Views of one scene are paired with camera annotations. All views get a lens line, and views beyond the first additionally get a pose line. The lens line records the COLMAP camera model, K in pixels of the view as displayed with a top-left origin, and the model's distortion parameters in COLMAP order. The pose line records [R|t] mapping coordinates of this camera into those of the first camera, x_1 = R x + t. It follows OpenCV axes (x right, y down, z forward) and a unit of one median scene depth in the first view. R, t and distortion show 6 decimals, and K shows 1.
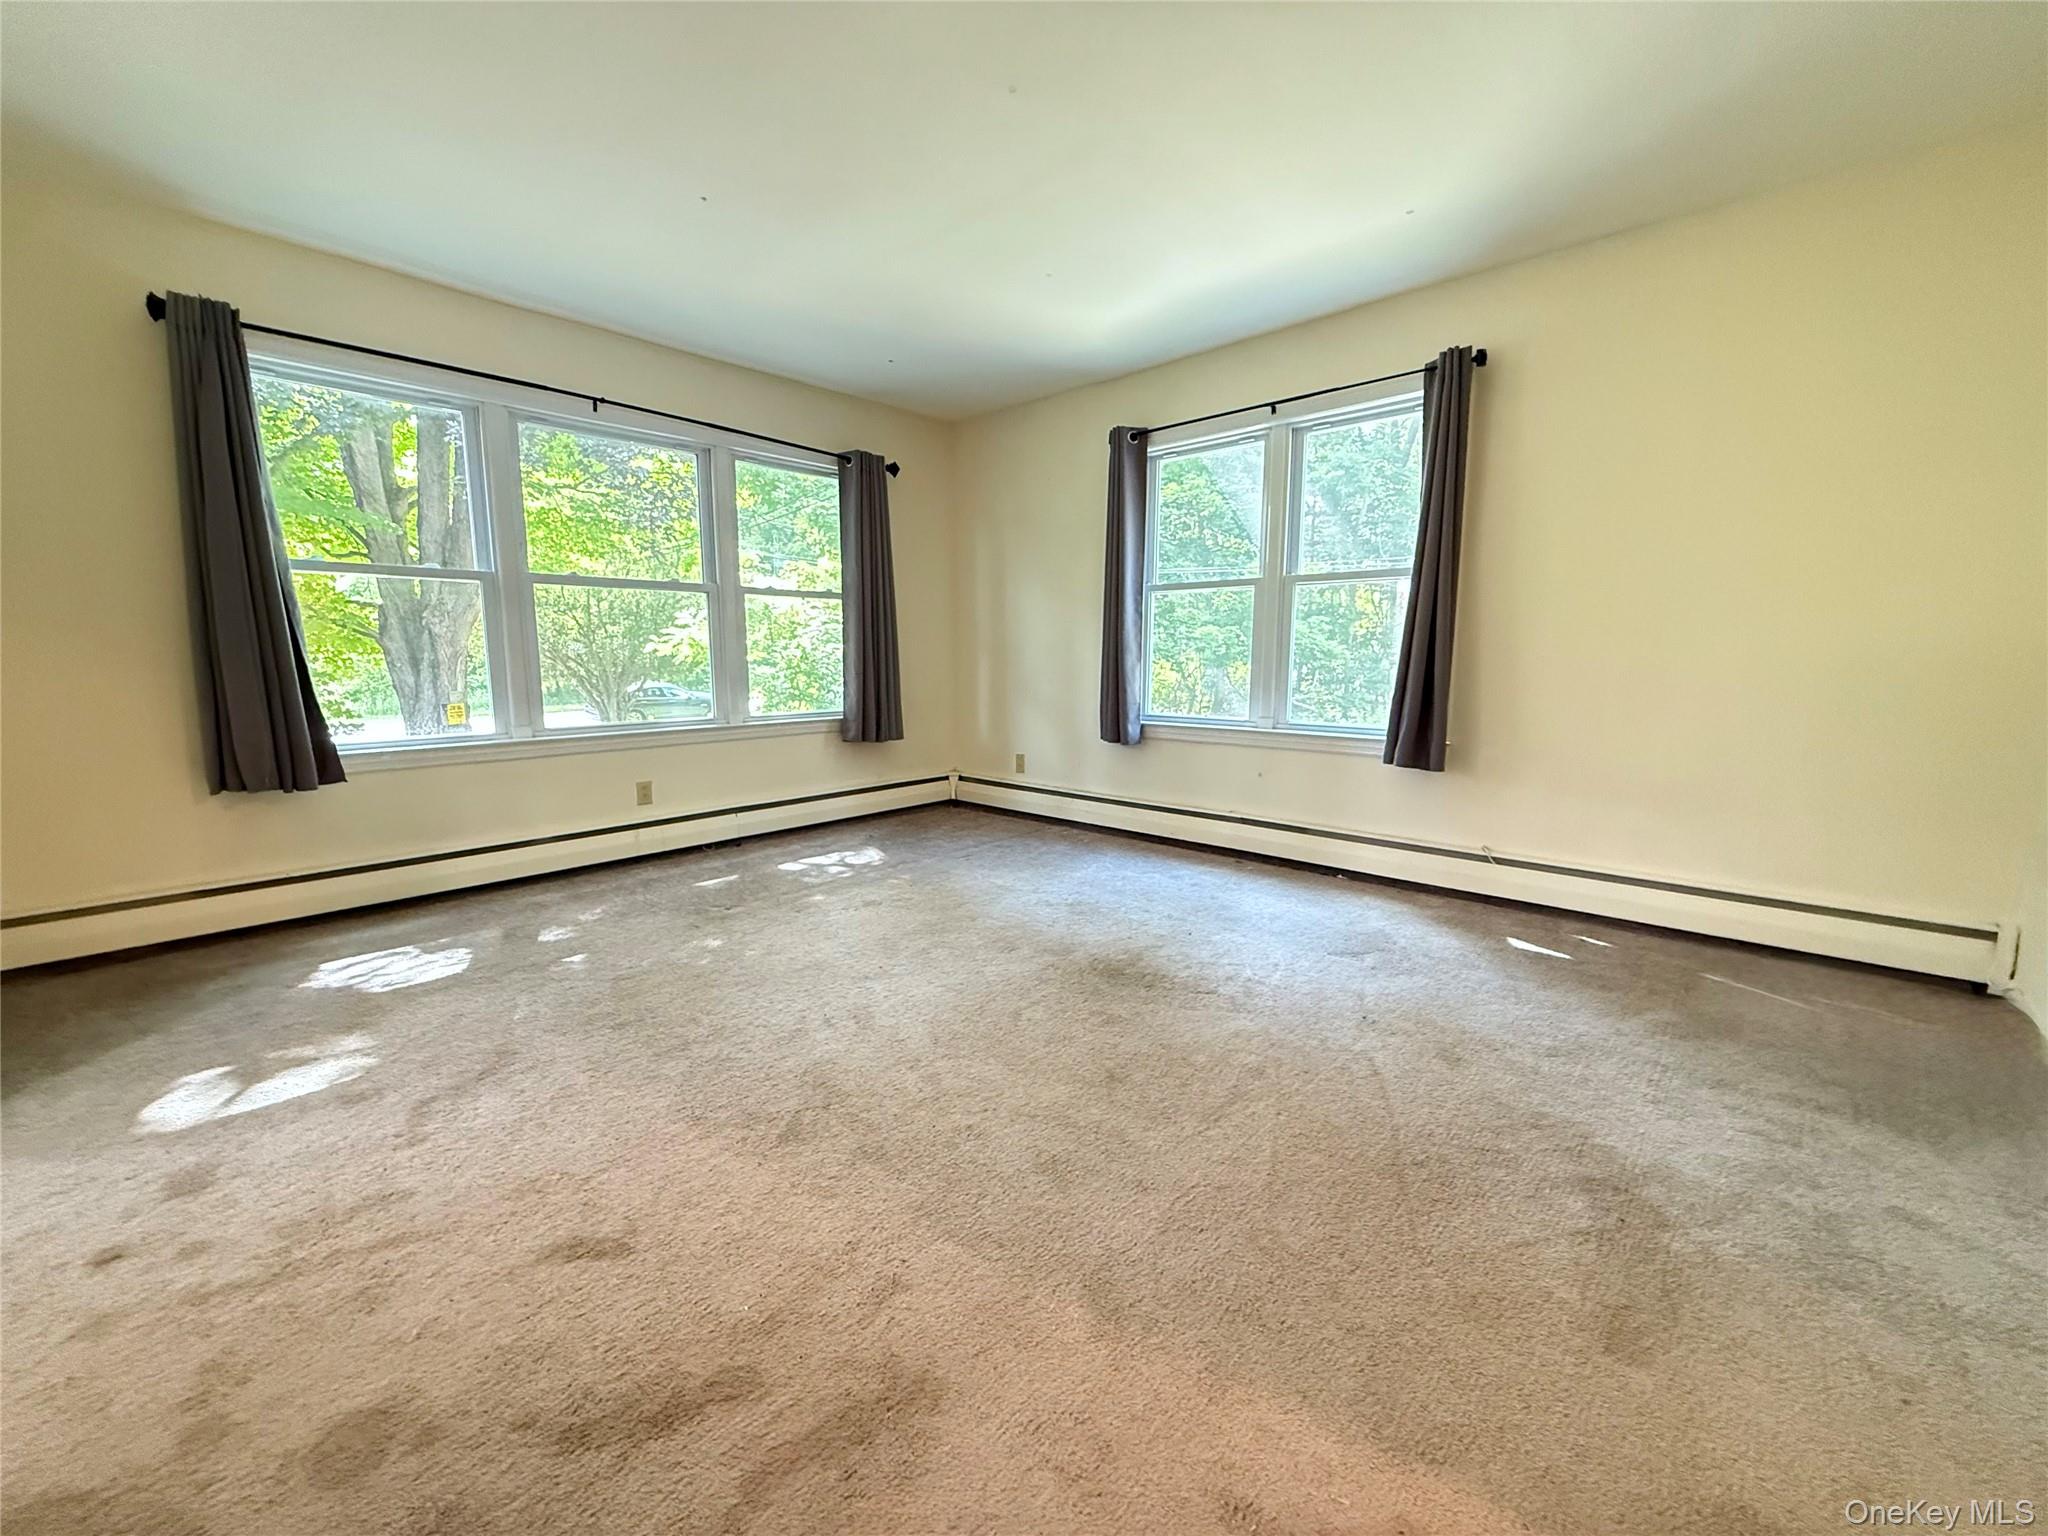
lens RADIAL K [[790.8, 0, 1024.4], [0, 790.8, 768.7], [0, 0, 1]] dist [-0.002173, -0.000002]
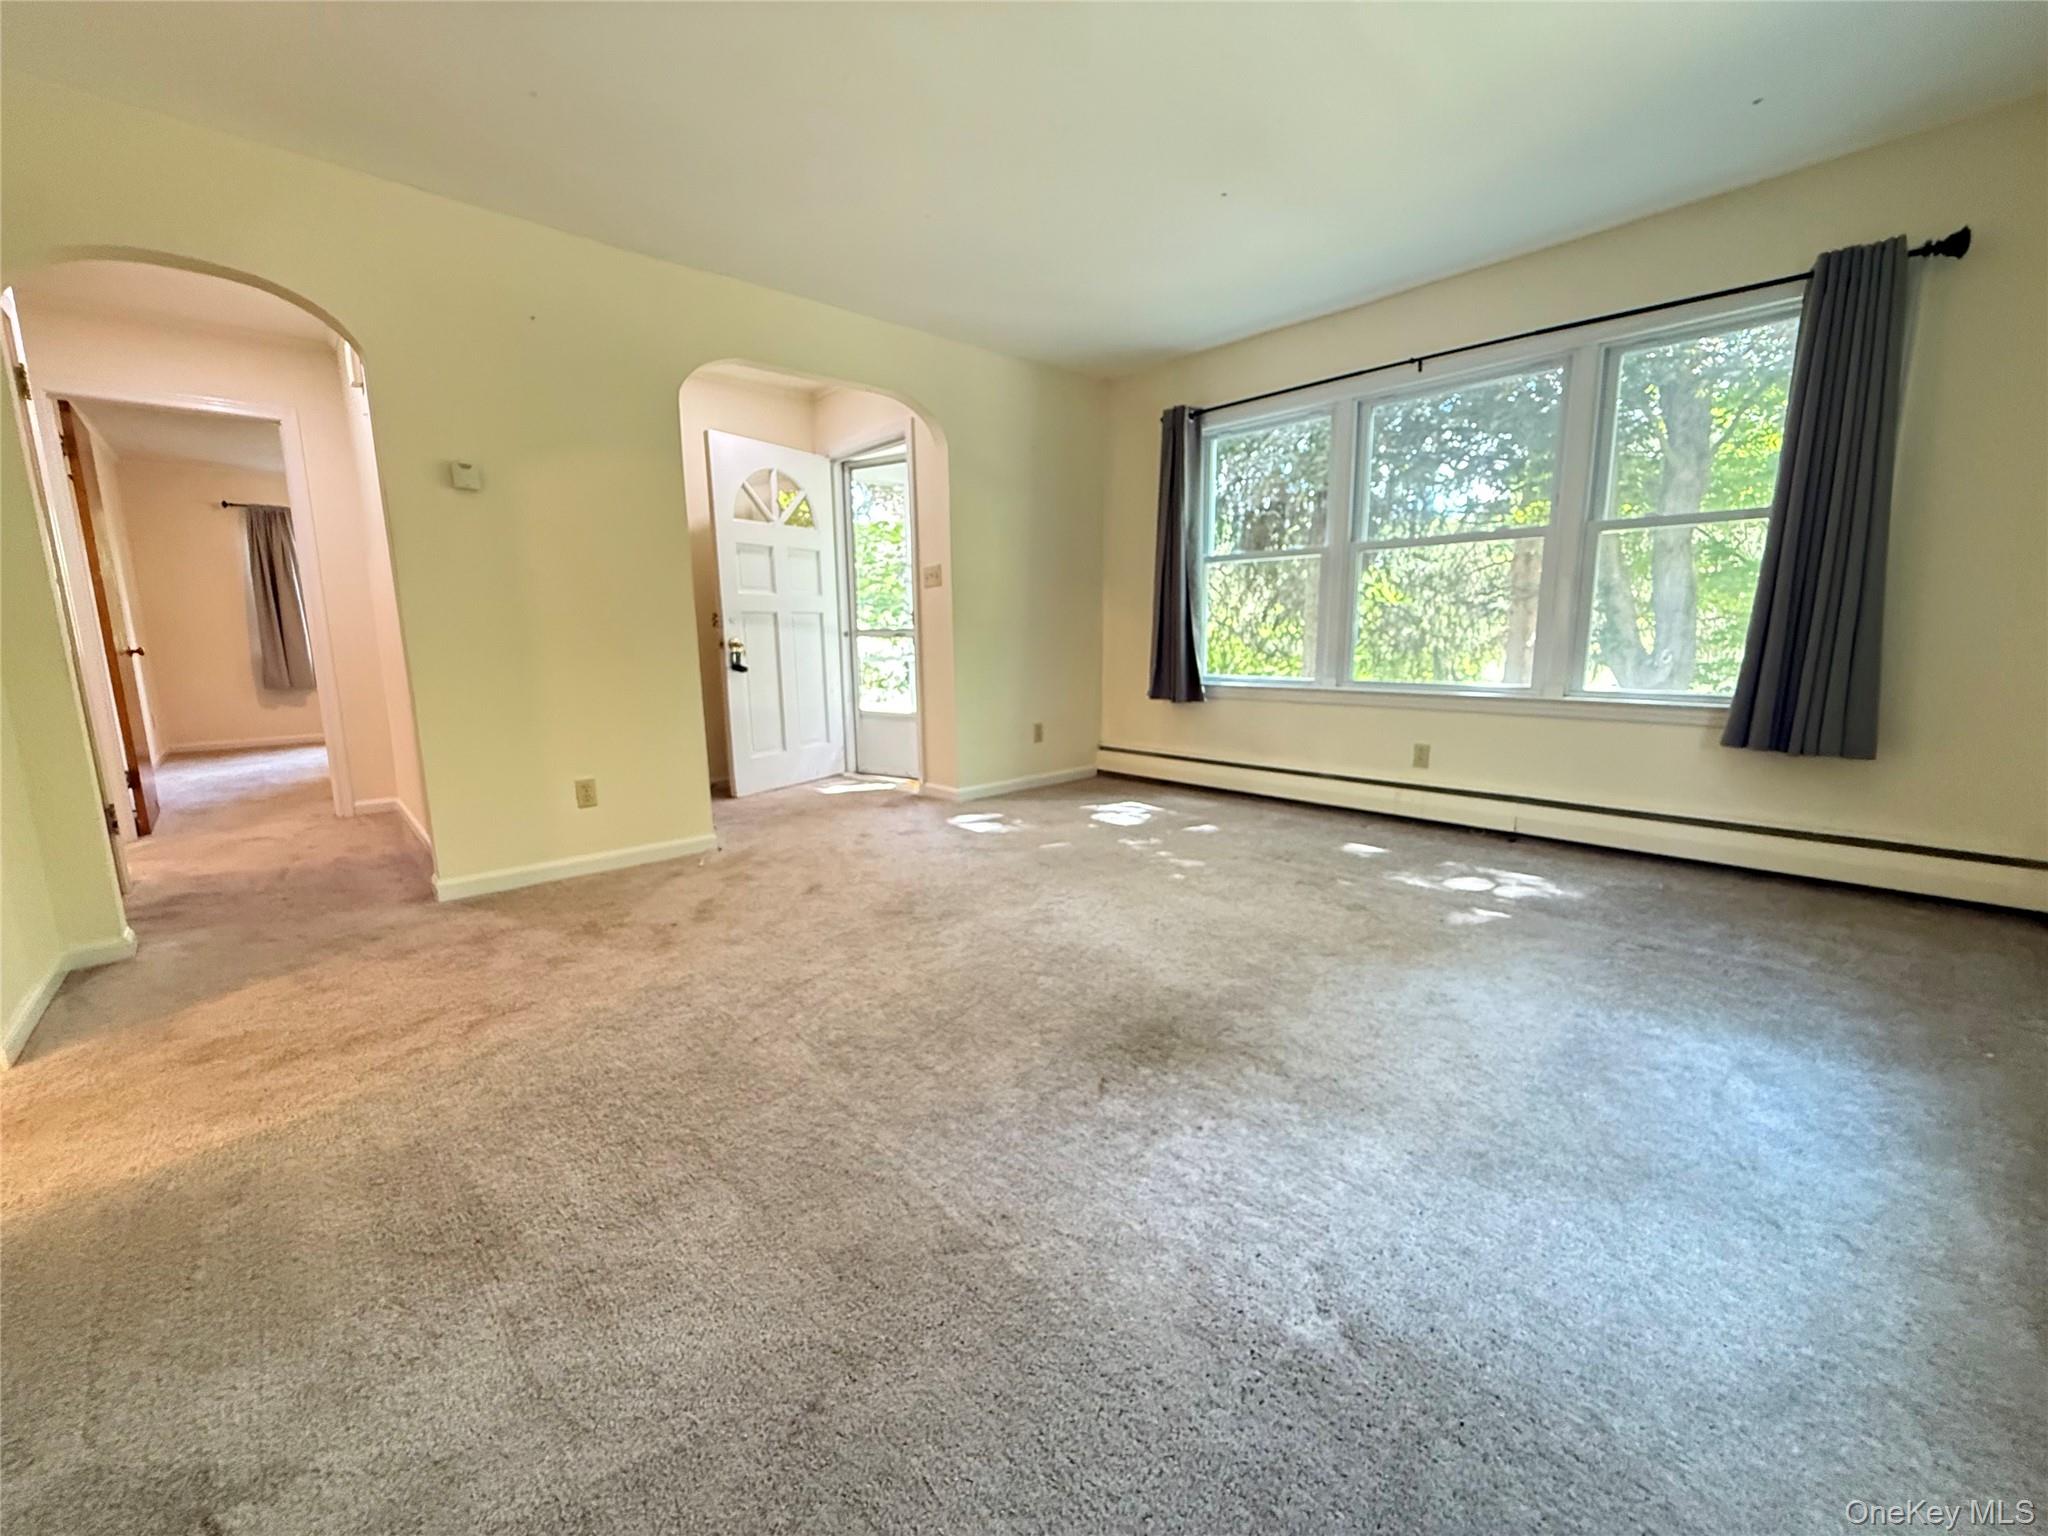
lens RADIAL K [[817.0, 0, 1023.8], [0, 817.0, 761.6], [0, 0, 1]] dist [0.000369, 0.000688]
pose [[-0.056970, 0.165892, -0.984497, 0.666334], [-0.131113, 0.976315, 0.172100, -0.086095], [0.989729, 0.138885, -0.033870, 0.669910]]
